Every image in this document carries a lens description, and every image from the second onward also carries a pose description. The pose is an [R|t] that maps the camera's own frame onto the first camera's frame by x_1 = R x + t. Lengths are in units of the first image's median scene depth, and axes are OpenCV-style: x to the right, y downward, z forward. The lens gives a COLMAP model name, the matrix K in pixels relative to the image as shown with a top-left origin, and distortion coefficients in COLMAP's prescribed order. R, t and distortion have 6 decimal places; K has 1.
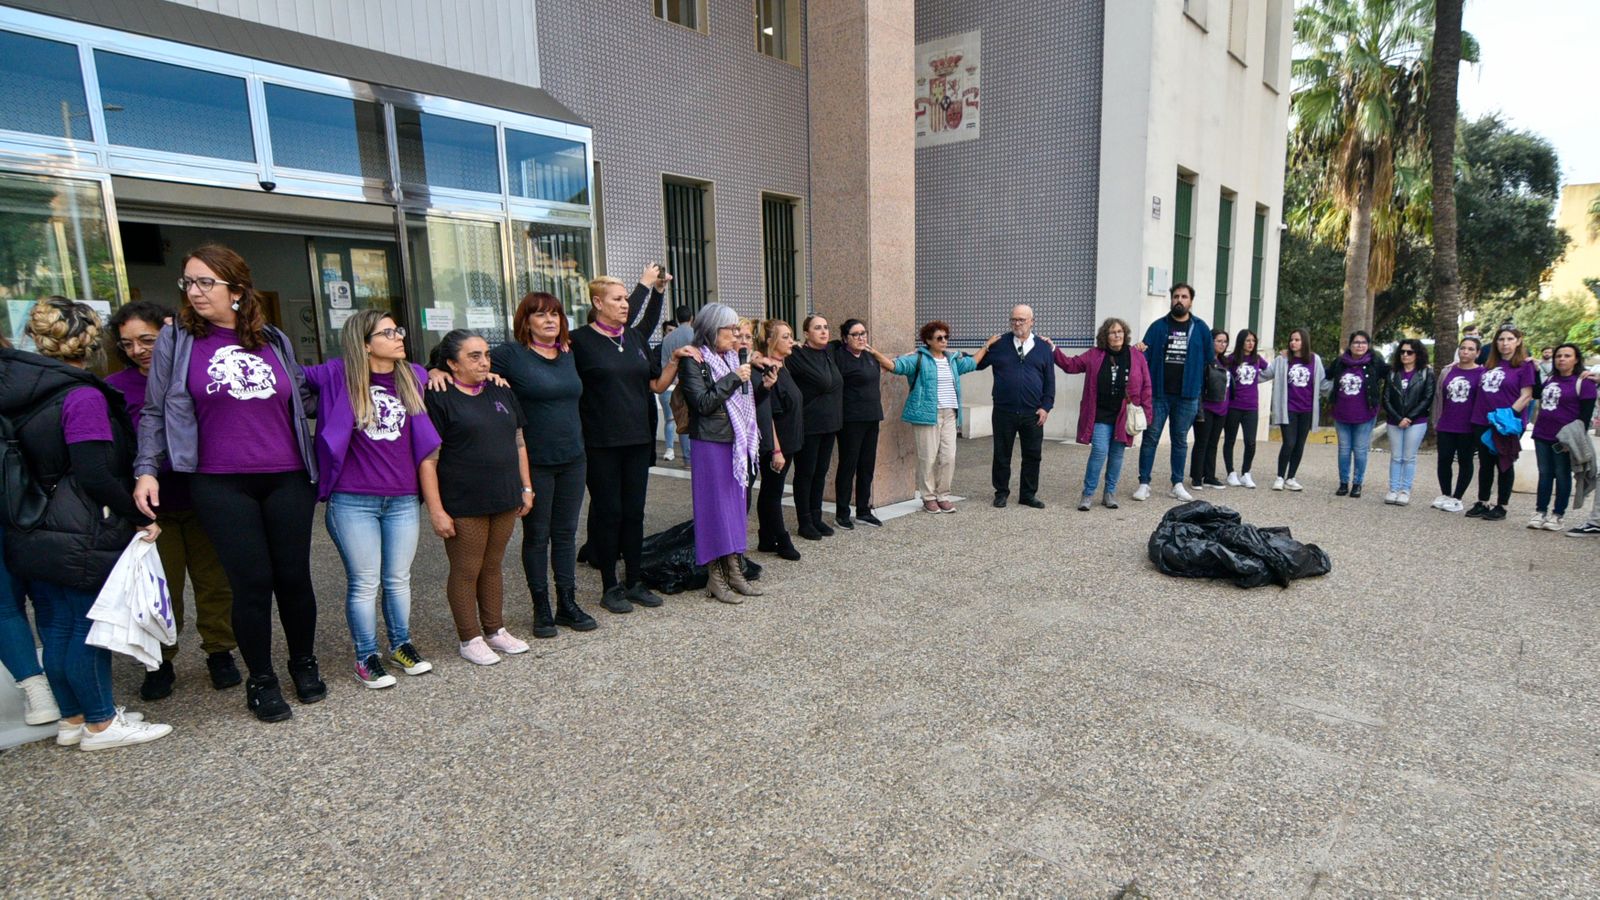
lens RADIAL K [[850.3, 0, 803.3], [0, 850.3, 506.5], [0, 0, 1]] dist [-0.022207, 0.009383]
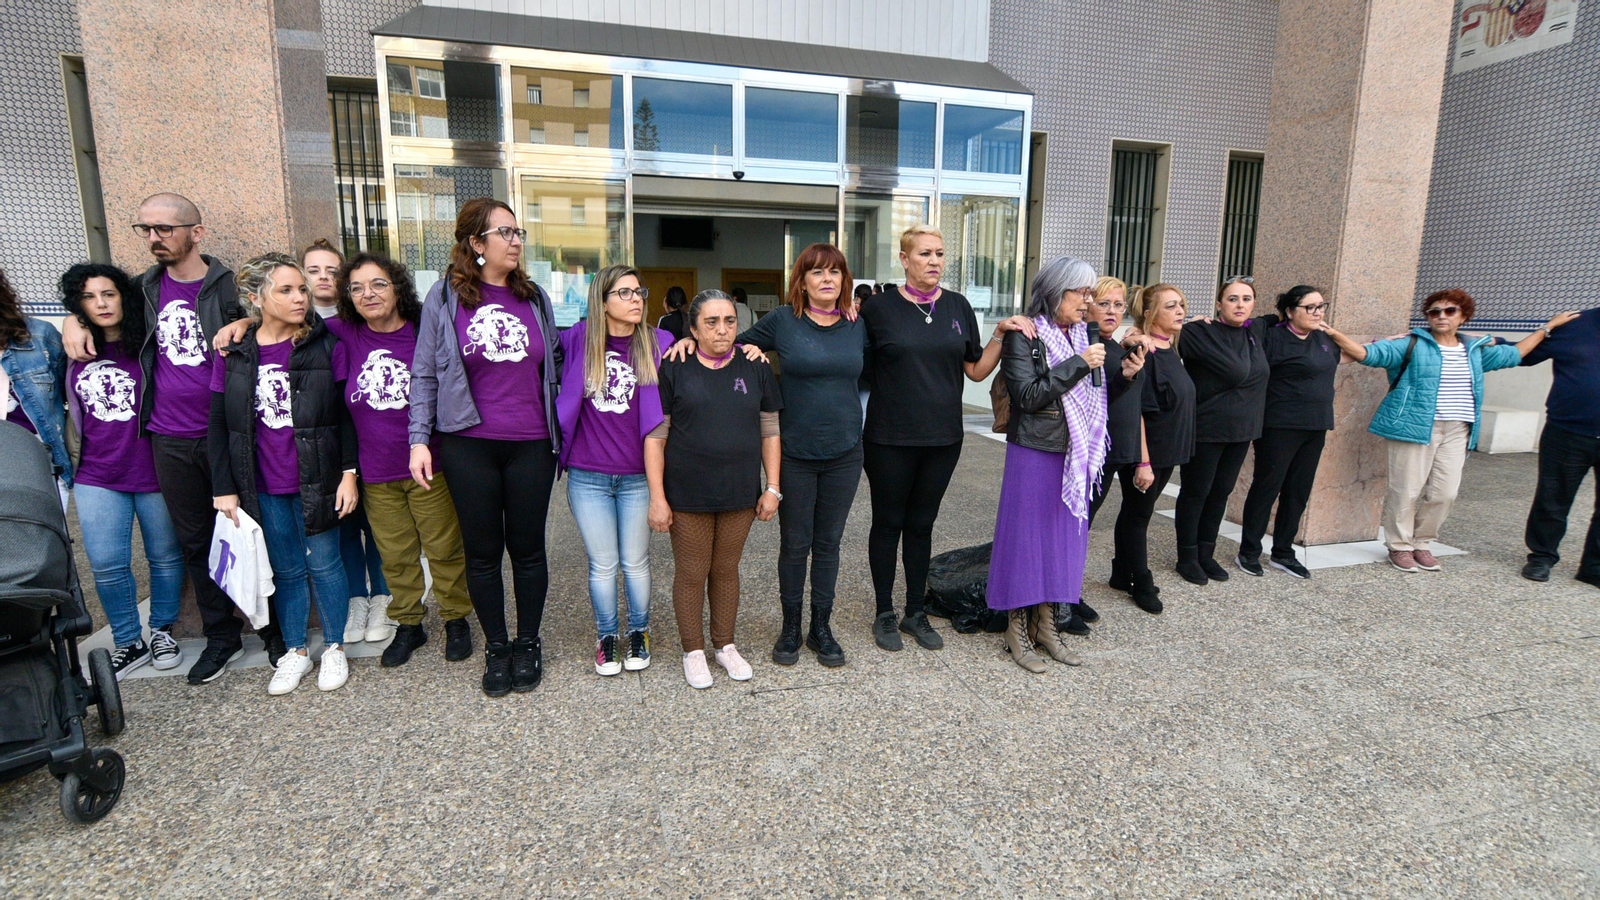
lens RADIAL K [[746.4, 0, 799.6], [0, 746.4, 467.4], [0, 0, 1]] dist [-0.029398, 0.009258]
pose [[0.842279, 0.123568, -0.524688, 0.047661], [-0.117814, 0.992038, 0.044506, -0.048063], [0.526009, 0.024329, 0.850131, 0.262629]]
